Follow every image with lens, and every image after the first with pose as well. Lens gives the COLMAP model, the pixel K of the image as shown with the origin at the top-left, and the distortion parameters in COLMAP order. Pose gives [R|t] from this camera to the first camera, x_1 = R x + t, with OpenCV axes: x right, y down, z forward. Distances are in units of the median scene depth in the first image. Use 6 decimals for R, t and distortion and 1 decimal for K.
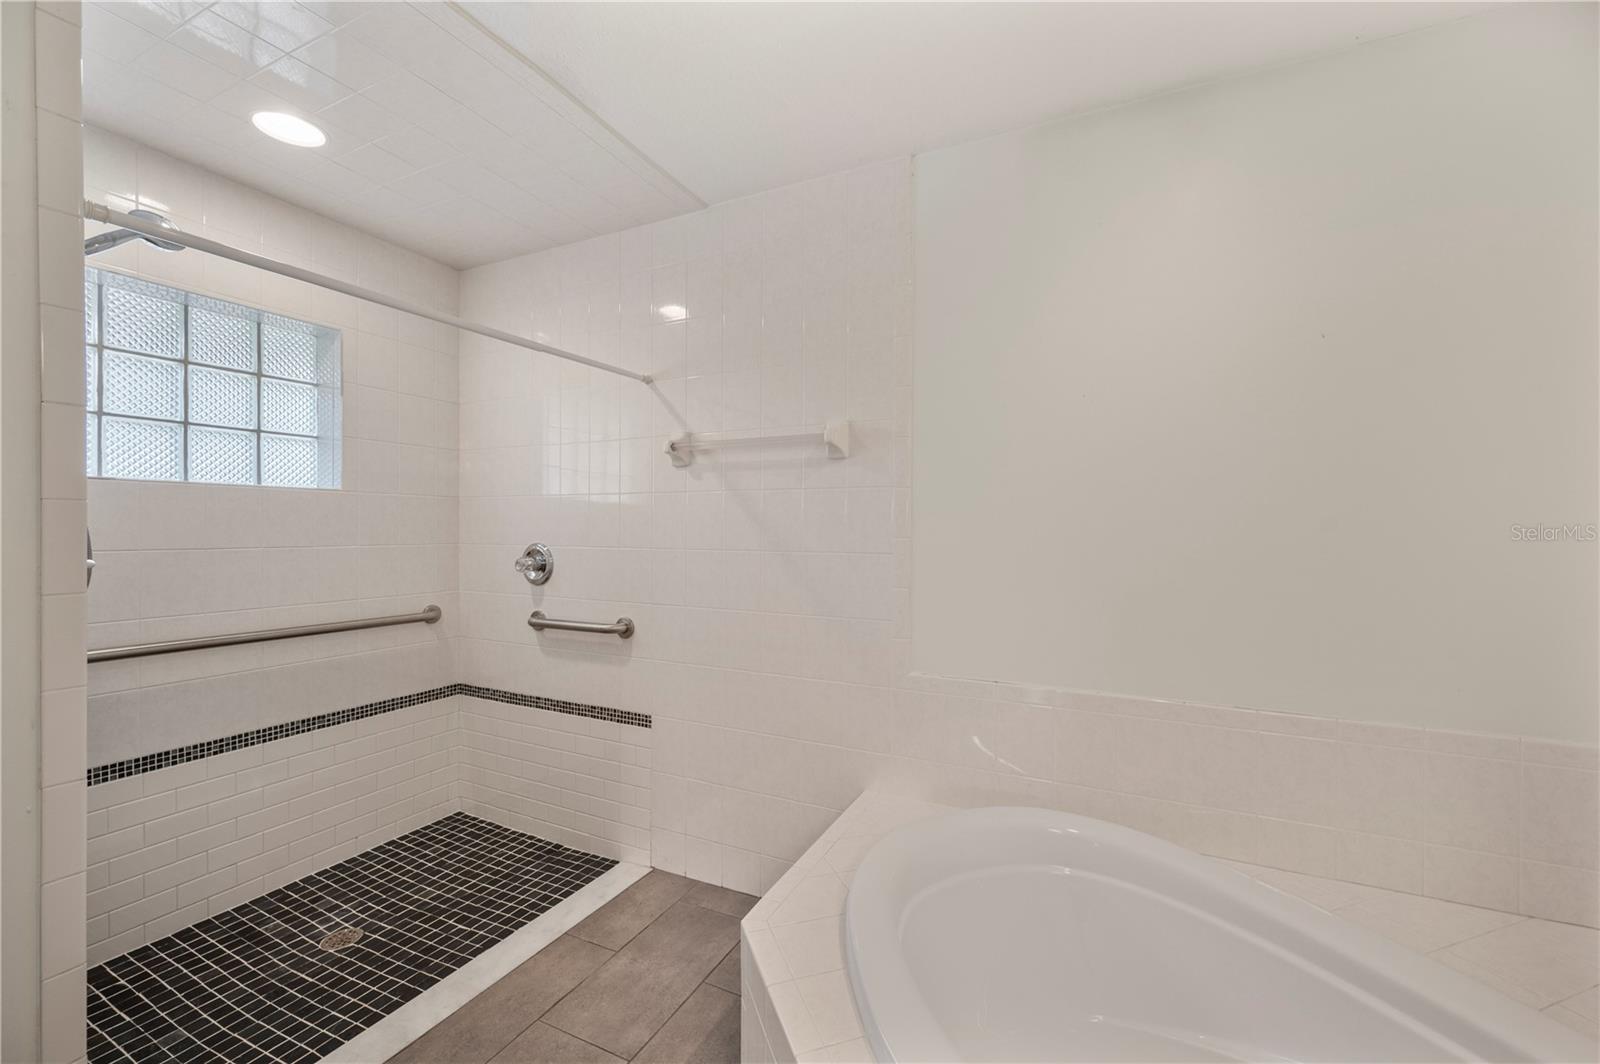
lens RADIAL K [[665.0, 0, 799.7], [0, 665.0, 521.0], [0, 0, 1]] dist [-0.003199, 0.000149]
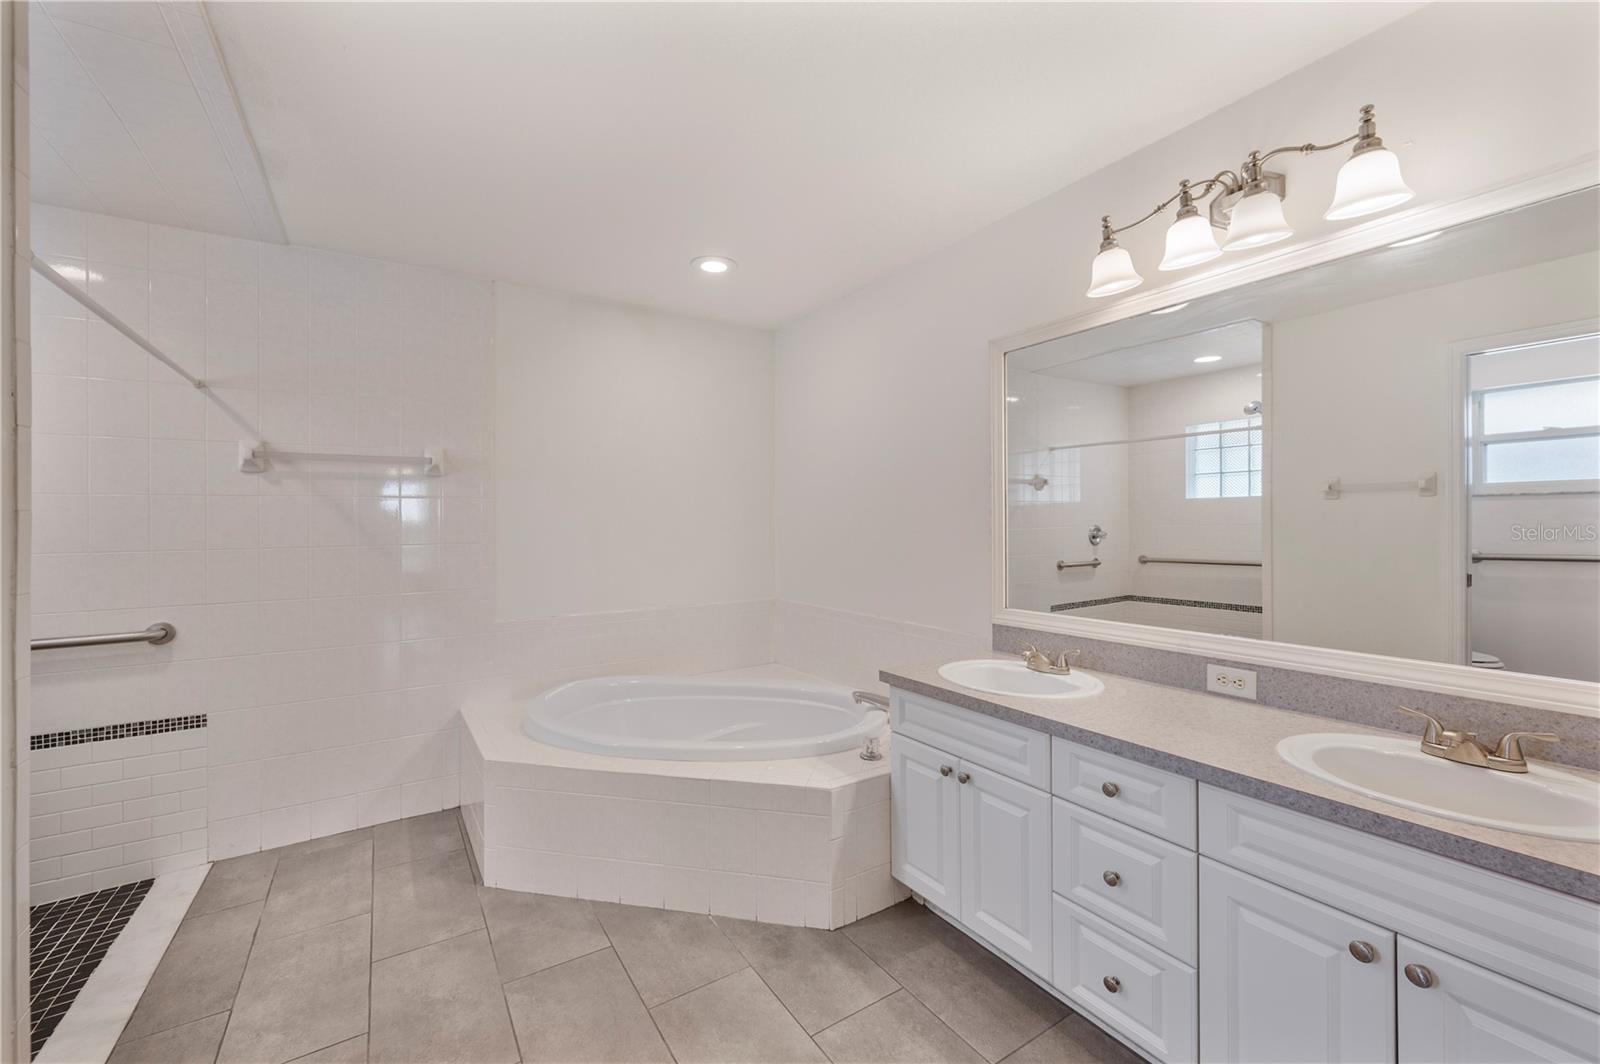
lens RADIAL K [[665.0, 0, 799.8], [0, 665.0, 528.4], [0, 0, 1]] dist [-0.003199, 0.000149]
pose [[0.520922, -0.008663, 0.853560, -0.641594], [0.015599, 0.999878, 0.000628, 0.022793], [-0.853462, 0.012988, 0.520994, -0.320923]]
